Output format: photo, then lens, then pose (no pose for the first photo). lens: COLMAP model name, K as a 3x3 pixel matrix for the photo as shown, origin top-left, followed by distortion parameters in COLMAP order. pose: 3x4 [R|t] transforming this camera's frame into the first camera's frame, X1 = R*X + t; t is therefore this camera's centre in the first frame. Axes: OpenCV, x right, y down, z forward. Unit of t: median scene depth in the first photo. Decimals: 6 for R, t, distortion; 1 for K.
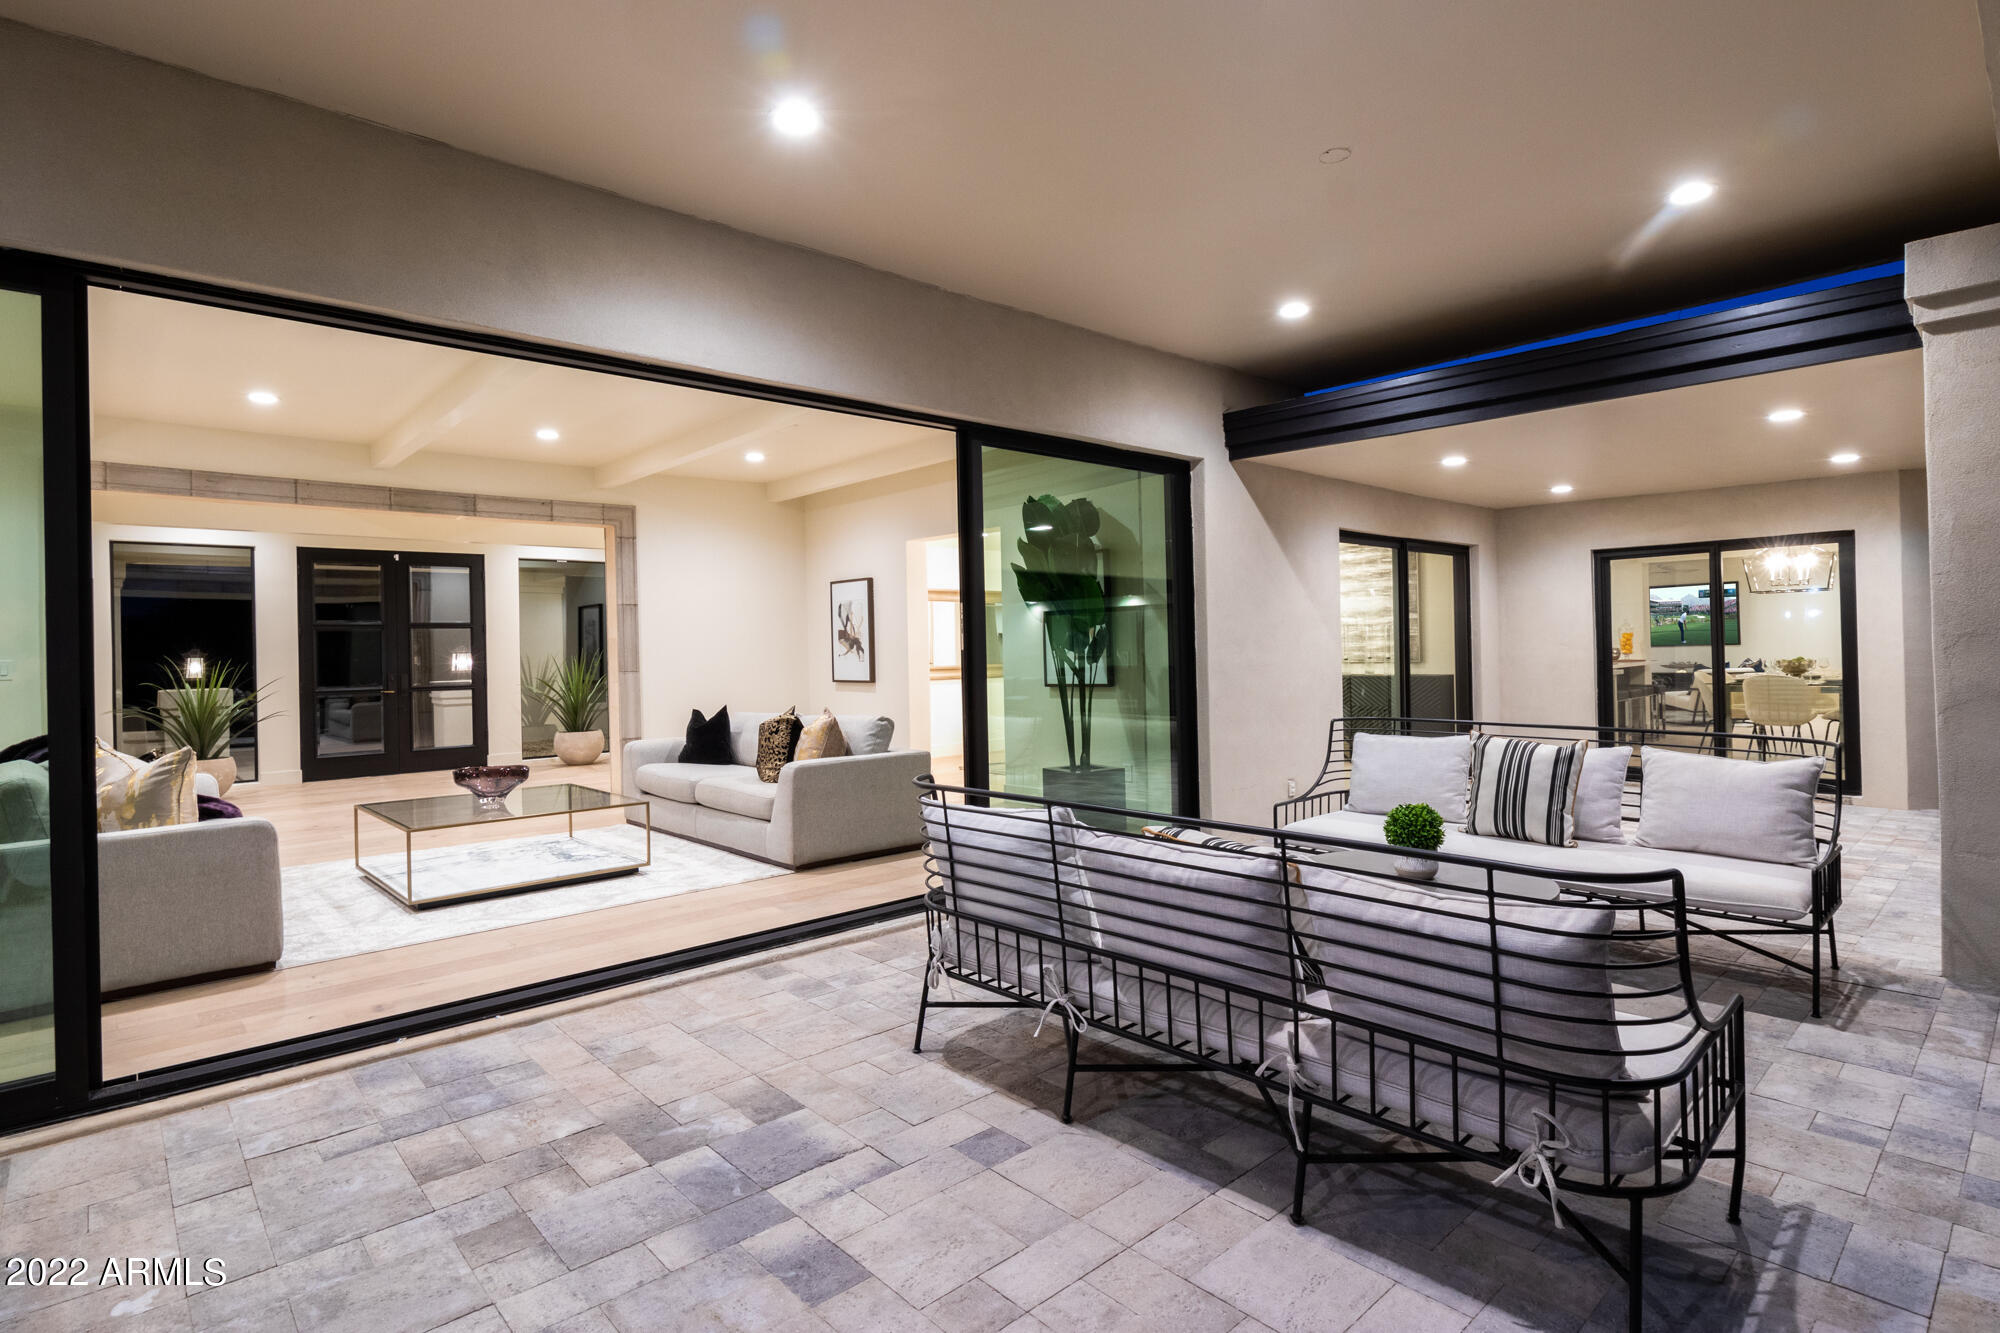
lens RADIAL K [[991.5, 0, 996.7], [0, 991.5, 656.7], [0, 0, 1]] dist [-0.012116, -0.000220]
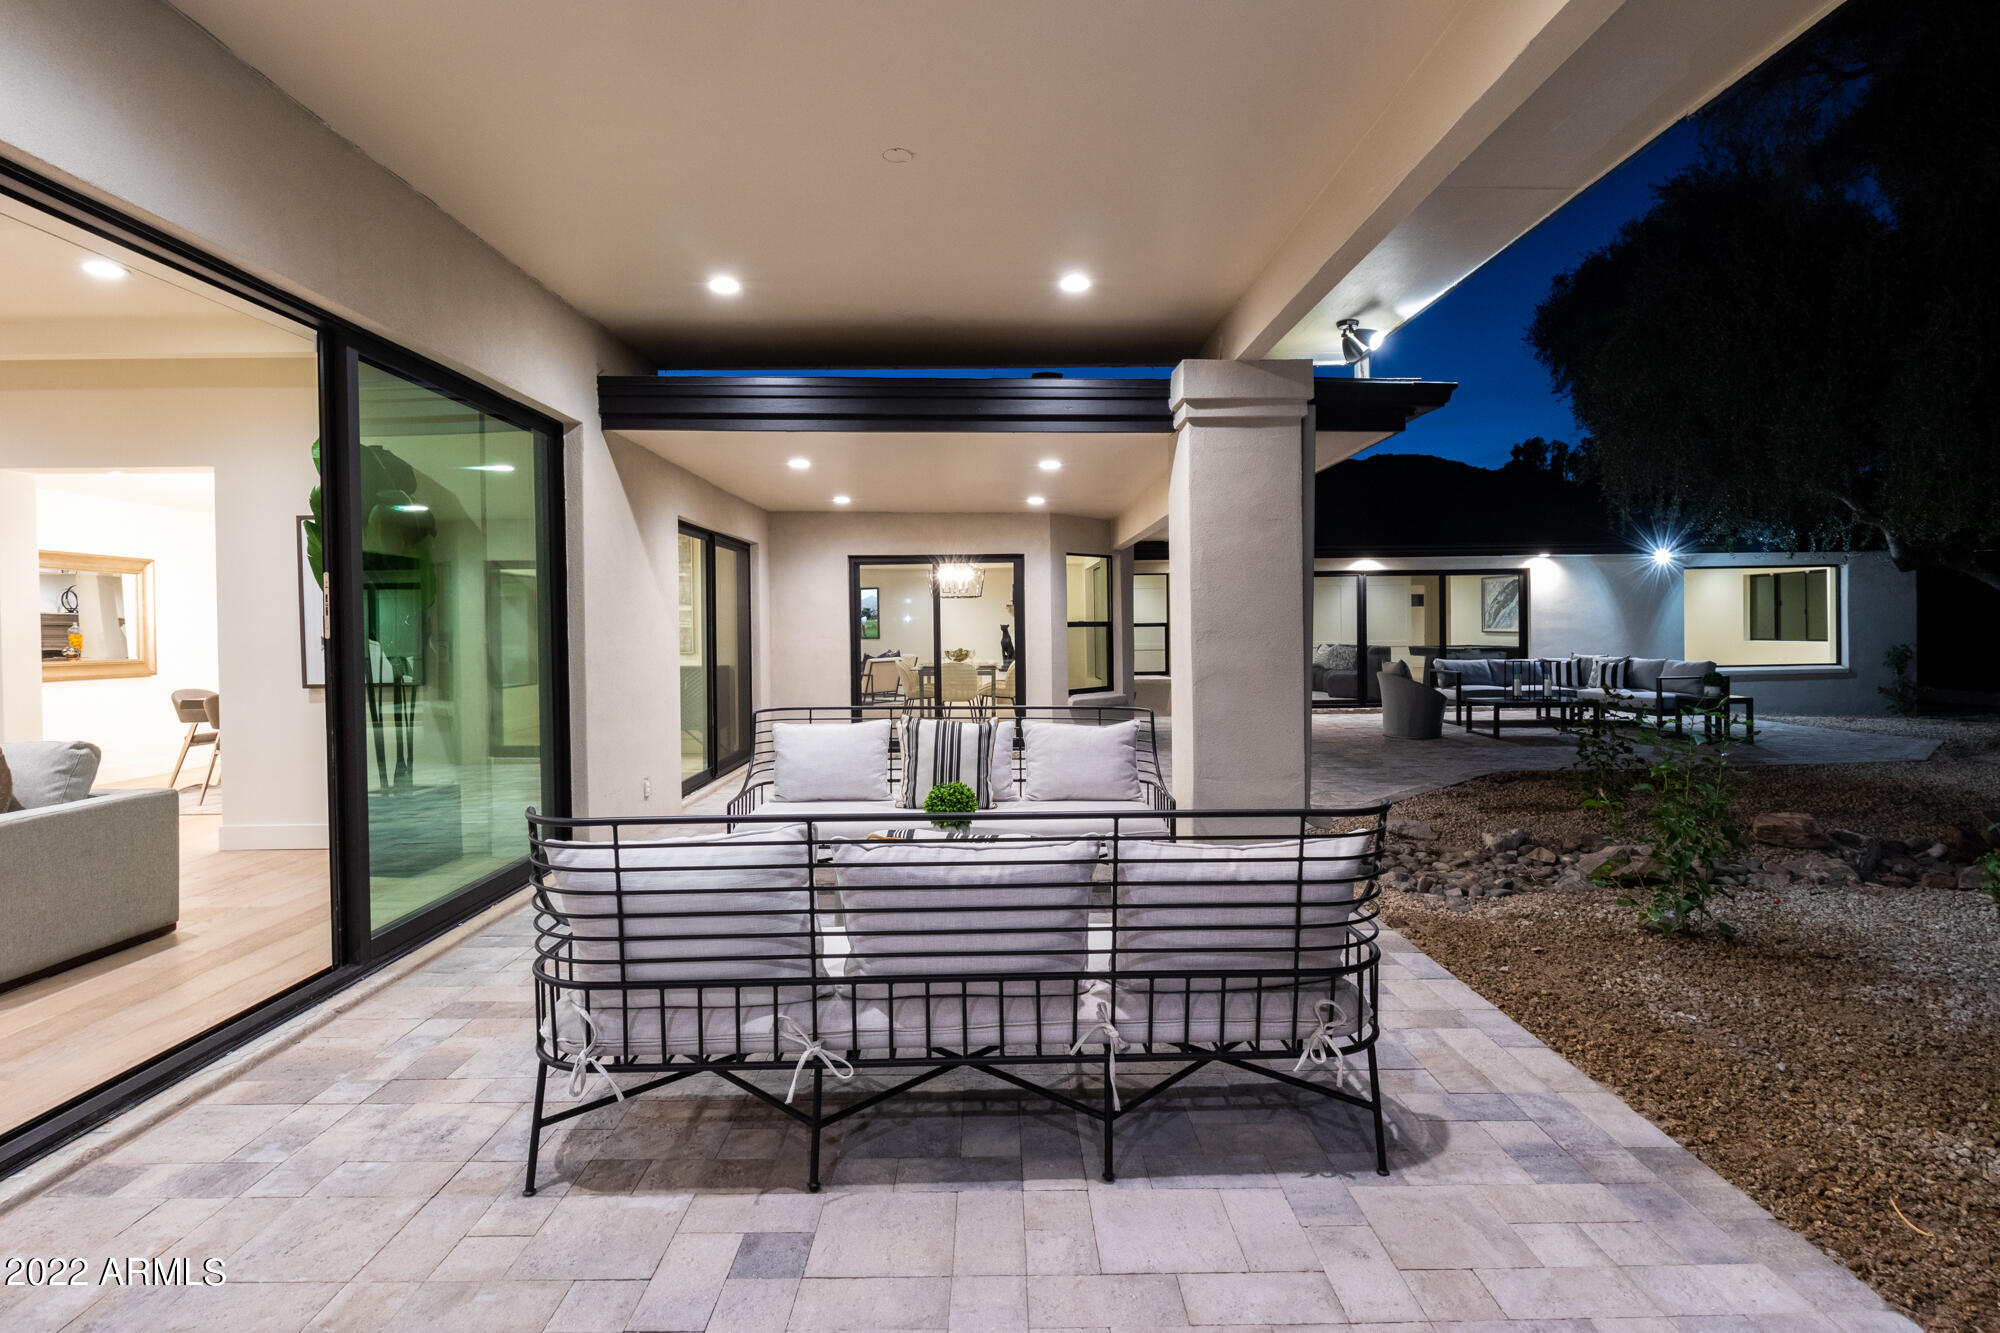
lens RADIAL K [[991.5, 0, 1007.7], [0, 991.5, 653.0], [0, 0, 1]] dist [-0.012116, -0.000220]
pose [[0.661964, -0.004922, 0.749519, -0.383994], [0.002174, 0.999987, 0.004647, 0.001992], [-0.749533, -0.001447, 0.661966, 0.261477]]
